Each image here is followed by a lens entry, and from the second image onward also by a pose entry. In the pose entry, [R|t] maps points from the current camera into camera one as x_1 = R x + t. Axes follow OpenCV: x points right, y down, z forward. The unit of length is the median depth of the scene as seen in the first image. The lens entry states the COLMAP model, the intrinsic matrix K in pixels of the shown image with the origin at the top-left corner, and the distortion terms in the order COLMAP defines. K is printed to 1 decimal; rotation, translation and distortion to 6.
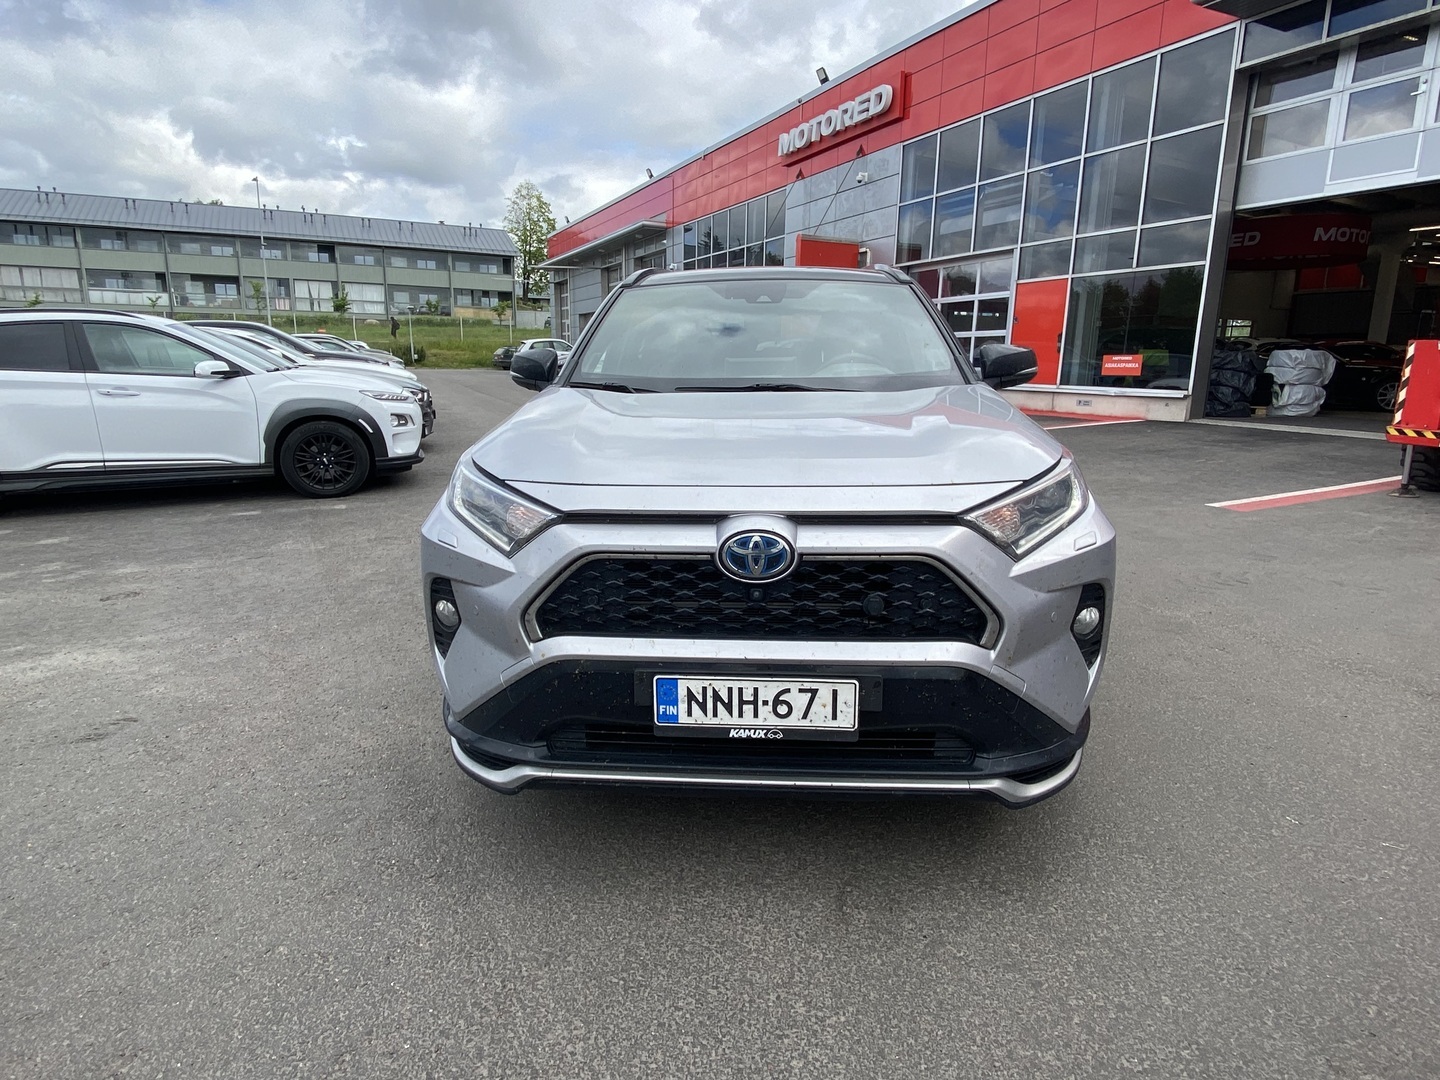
lens RADIAL K [[798.6, 0, 722.1], [0, 798.6, 539.8], [0, 0, 1]] dist [0.035566, -0.031173]
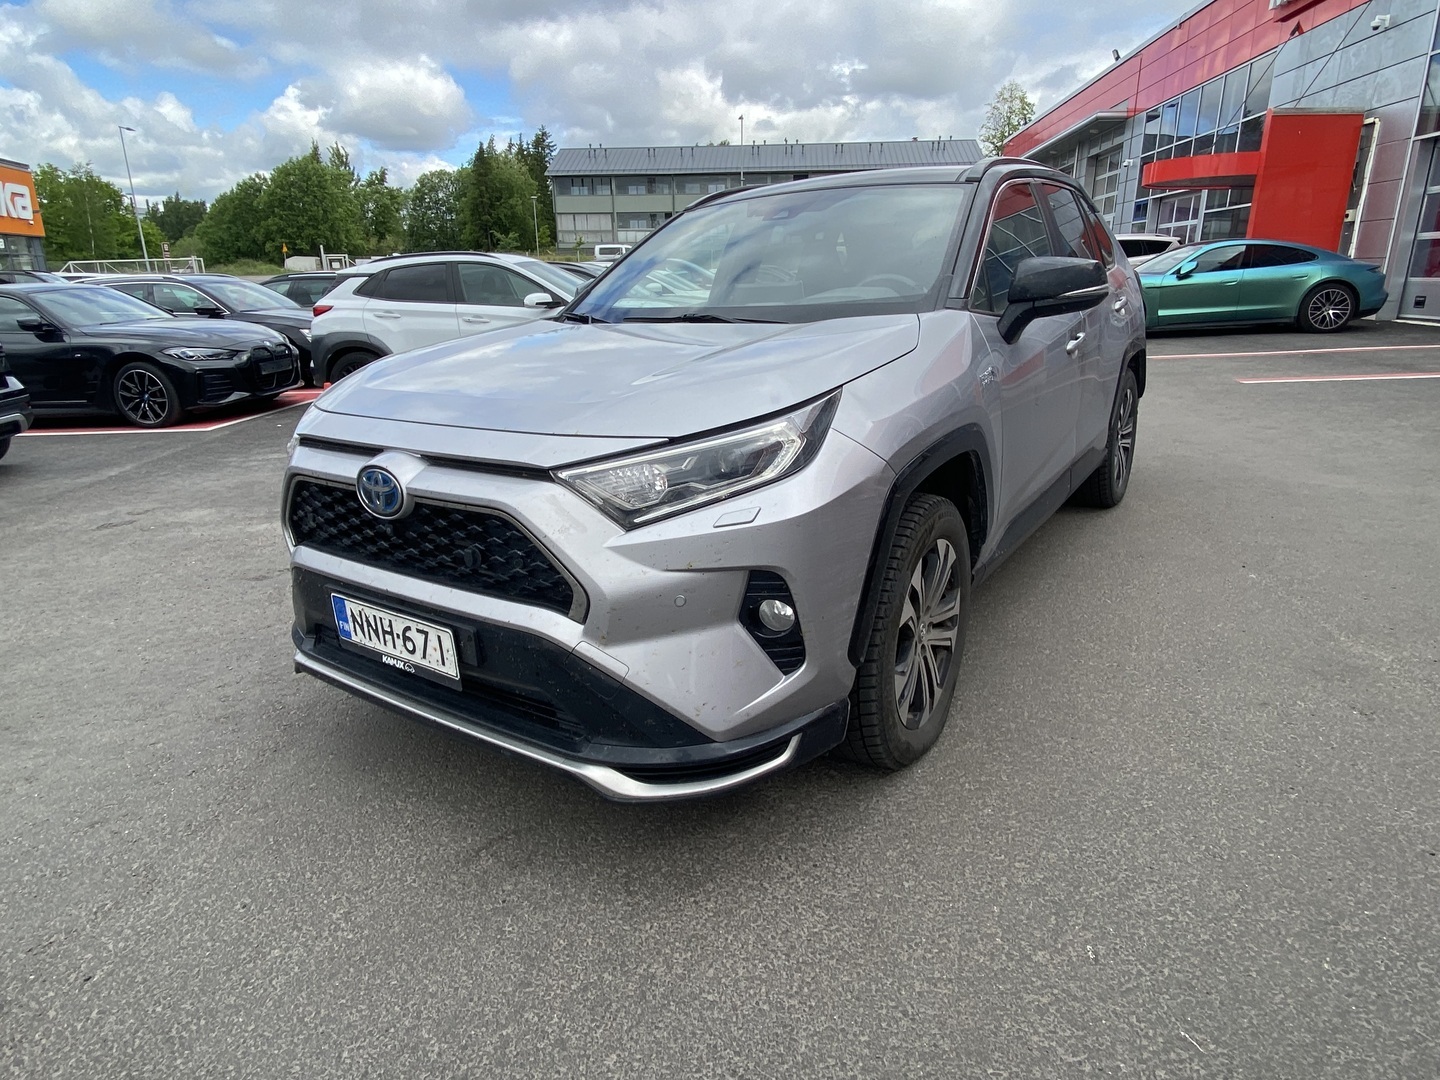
lens RADIAL K [[798.6, 0, 722.1], [0, 798.6, 539.8], [0, 0, 1]] dist [0.035566, -0.031173]
pose [[0.866952, 0.130098, -0.481112, 0.134615], [-0.085600, 0.989853, 0.113418, -0.010733], [0.490986, -0.057144, 0.869291, 0.047180]]
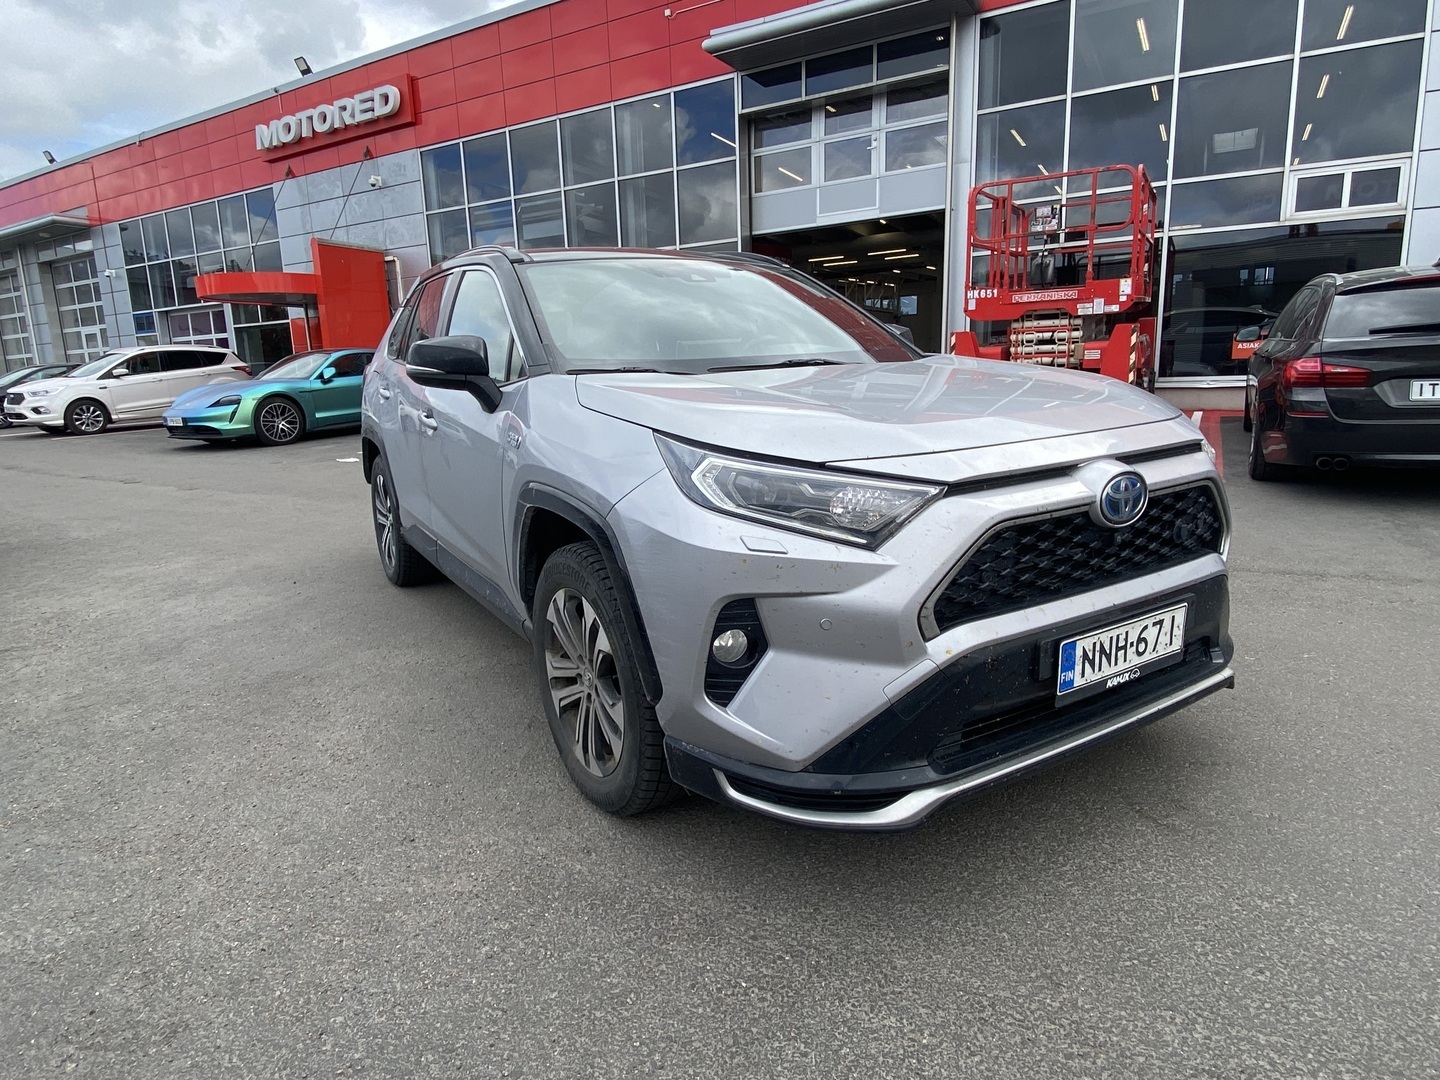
lens RADIAL K [[812.2, 0, 720.0], [0, 812.2, 540.0], [0, 0, 1]] dist [-0.003490, -0.002078]
pose [[0.828044, -0.154414, 0.538981, -0.136367], [0.166163, 0.985725, 0.027124, -0.006030], [-0.535475, 0.067099, 0.841881, 0.061228]]
